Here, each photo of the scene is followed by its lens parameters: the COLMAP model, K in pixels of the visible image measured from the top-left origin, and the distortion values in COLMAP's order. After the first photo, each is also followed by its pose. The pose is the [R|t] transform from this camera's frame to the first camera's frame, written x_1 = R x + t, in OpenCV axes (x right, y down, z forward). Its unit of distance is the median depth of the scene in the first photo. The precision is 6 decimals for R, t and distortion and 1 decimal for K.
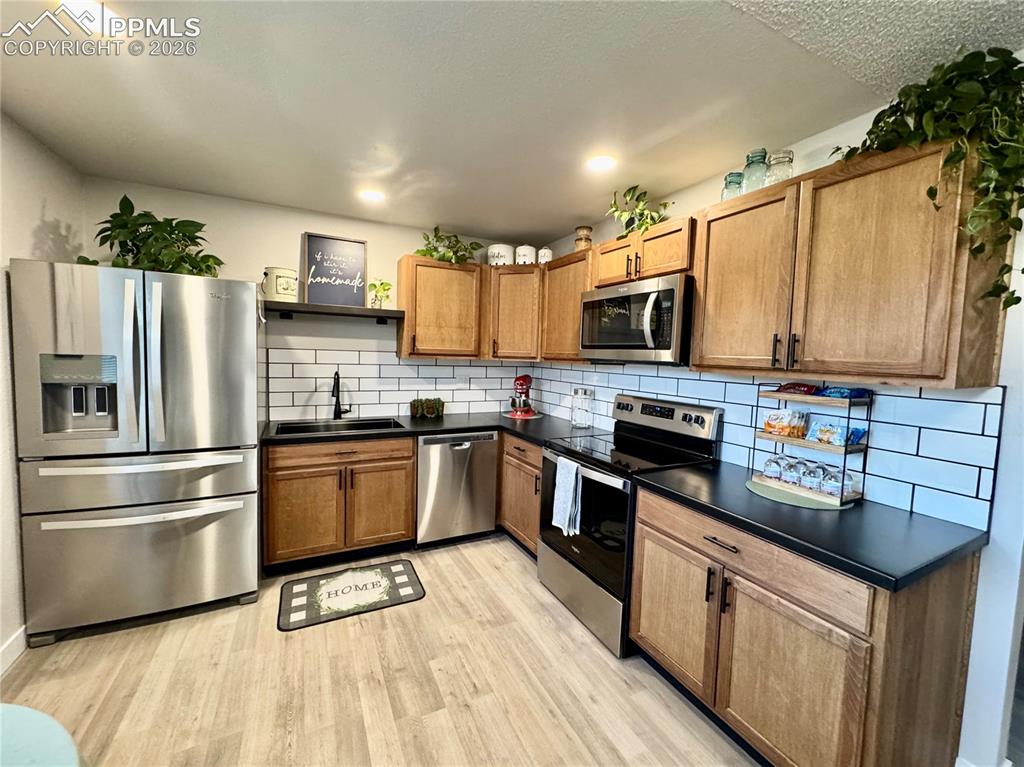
lens RADIAL K [[411.1, 0, 510.9], [0, 411.1, 383.9], [0, 0, 1]] dist [-0.002960, 0.000616]
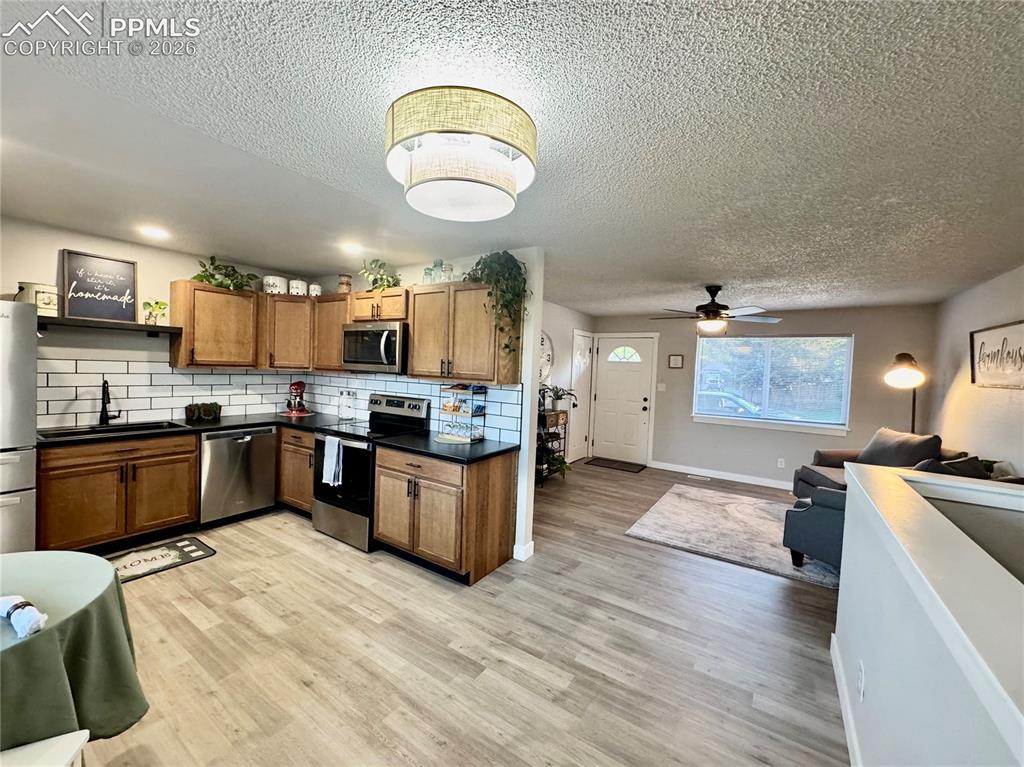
lens RADIAL K [[411.1, 0, 510.9], [0, 411.1, 382.7], [0, 0, 1]] dist [-0.002960, 0.000616]
pose [[0.869612, -0.014018, 0.493536, -0.035647], [0.022001, 0.999704, -0.010371, 0.014774], [-0.493245, 0.019877, 0.869663, -0.652475]]
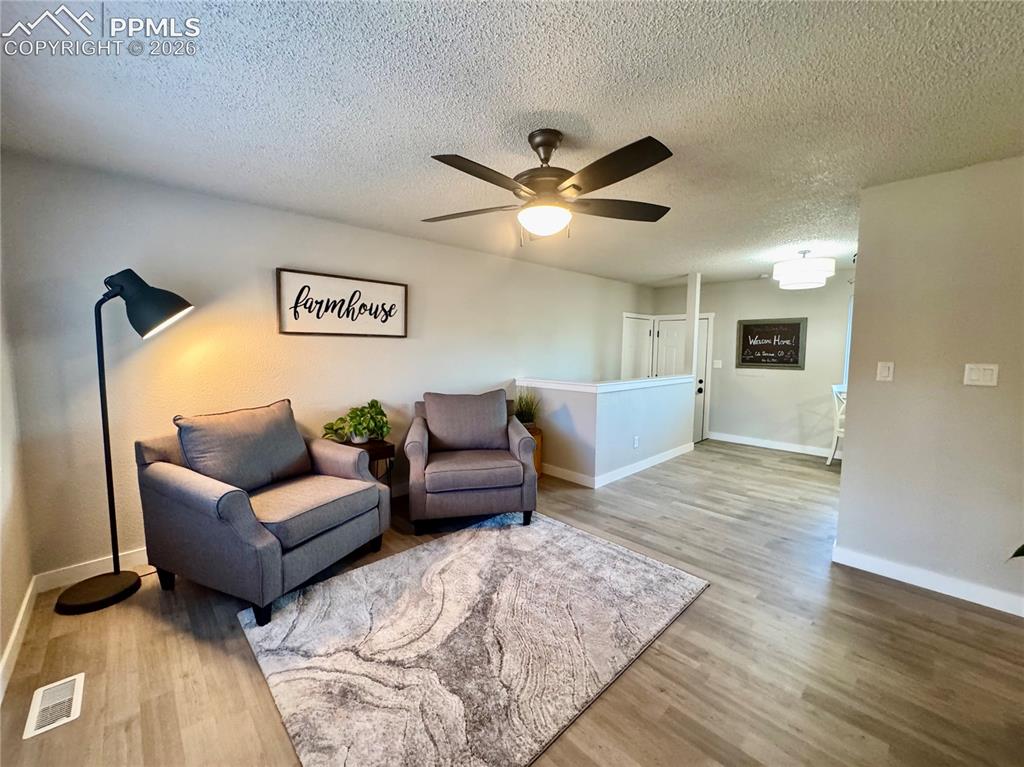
lens RADIAL K [[411.1, 0, 510.1], [0, 411.1, 382.1], [0, 0, 1]] dist [-0.002960, 0.000616]
pose [[-0.957029, -0.012402, -0.289727, 2.097213], [-0.056526, 0.987899, 0.144429, -0.033962], [0.284430, 0.154600, -0.946149, 1.467539]]
